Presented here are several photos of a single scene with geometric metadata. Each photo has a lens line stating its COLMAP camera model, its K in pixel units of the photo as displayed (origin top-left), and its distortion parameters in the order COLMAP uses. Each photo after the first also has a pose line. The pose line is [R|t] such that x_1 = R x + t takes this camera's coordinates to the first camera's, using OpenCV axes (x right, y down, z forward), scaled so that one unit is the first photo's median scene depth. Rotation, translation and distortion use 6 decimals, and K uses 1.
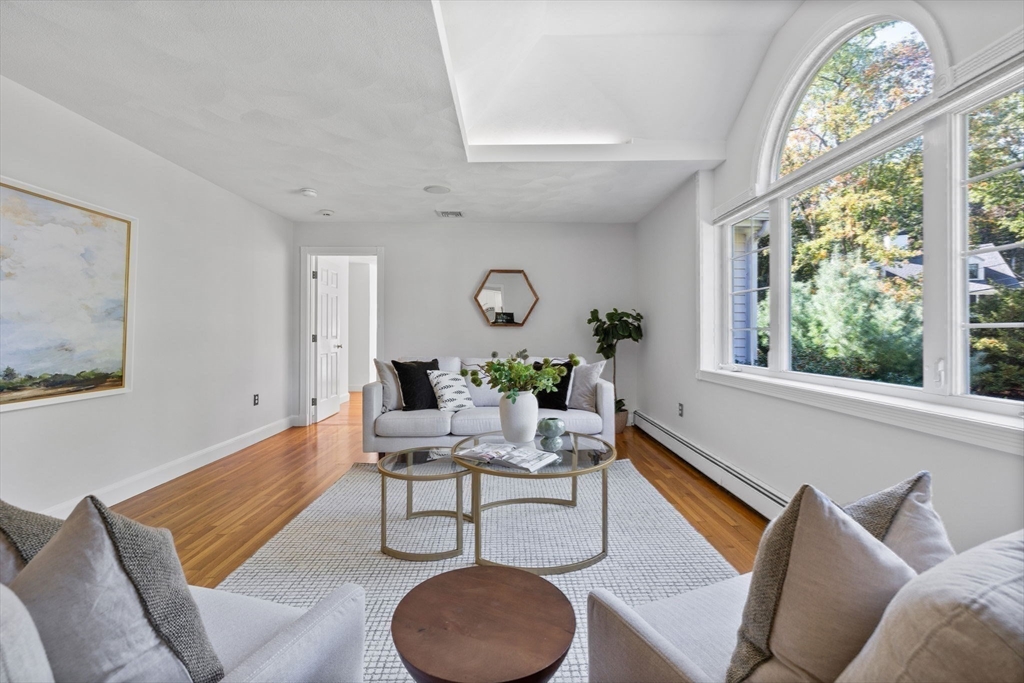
lens RADIAL K [[432.6, 0, 511.9], [0, 432.6, 333.5], [0, 0, 1]] dist [-0.005341, -0.000177]
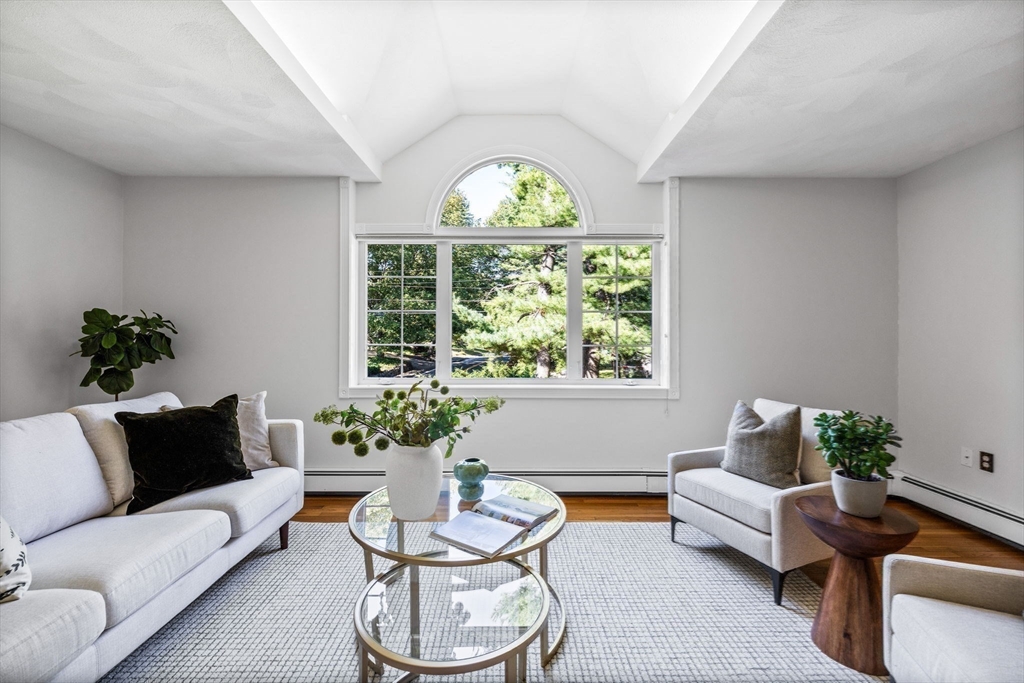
lens RADIAL K [[432.6, 0, 510.1], [0, 432.6, 343.2], [0, 0, 1]] dist [-0.005341, -0.000177]
pose [[0.000008, -0.010198, 0.999948, -0.493646], [0.000670, 0.999948, 0.010198, -0.022553], [-1.000000, 0.000669, 0.000015, 0.615804]]
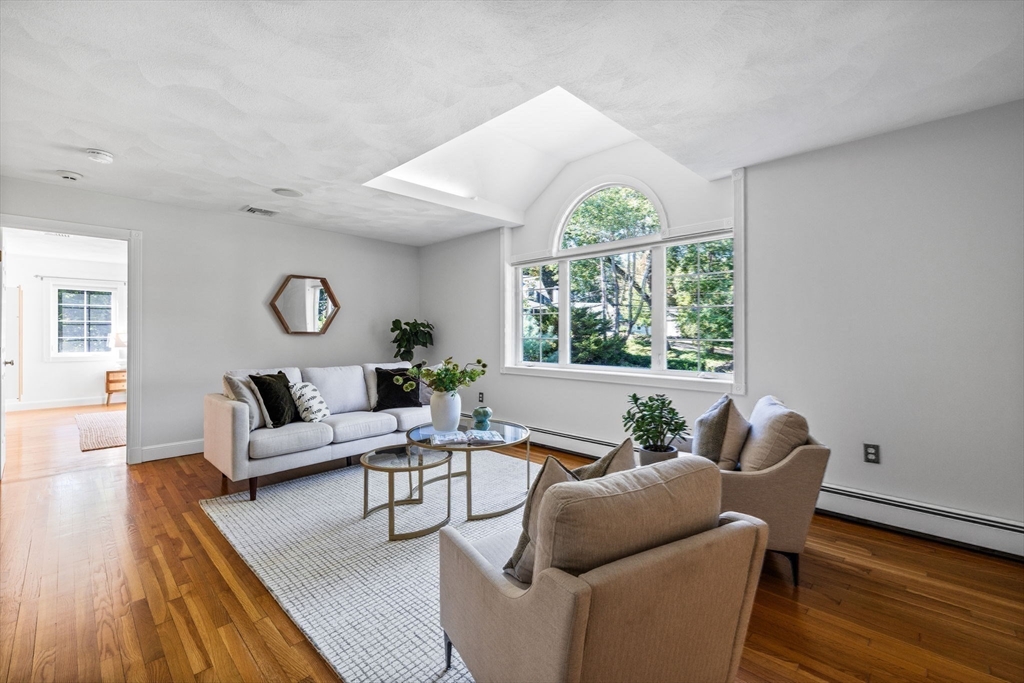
lens RADIAL K [[432.6, 0, 503.8], [0, 432.6, 336.4], [0, 0, 1]] dist [-0.005341, -0.000177]
pose [[0.706891, -0.005535, 0.707300, -0.553012], [0.001925, 0.999981, 0.005901, -0.022748], [-0.707319, -0.002809, 0.706889, -0.008667]]
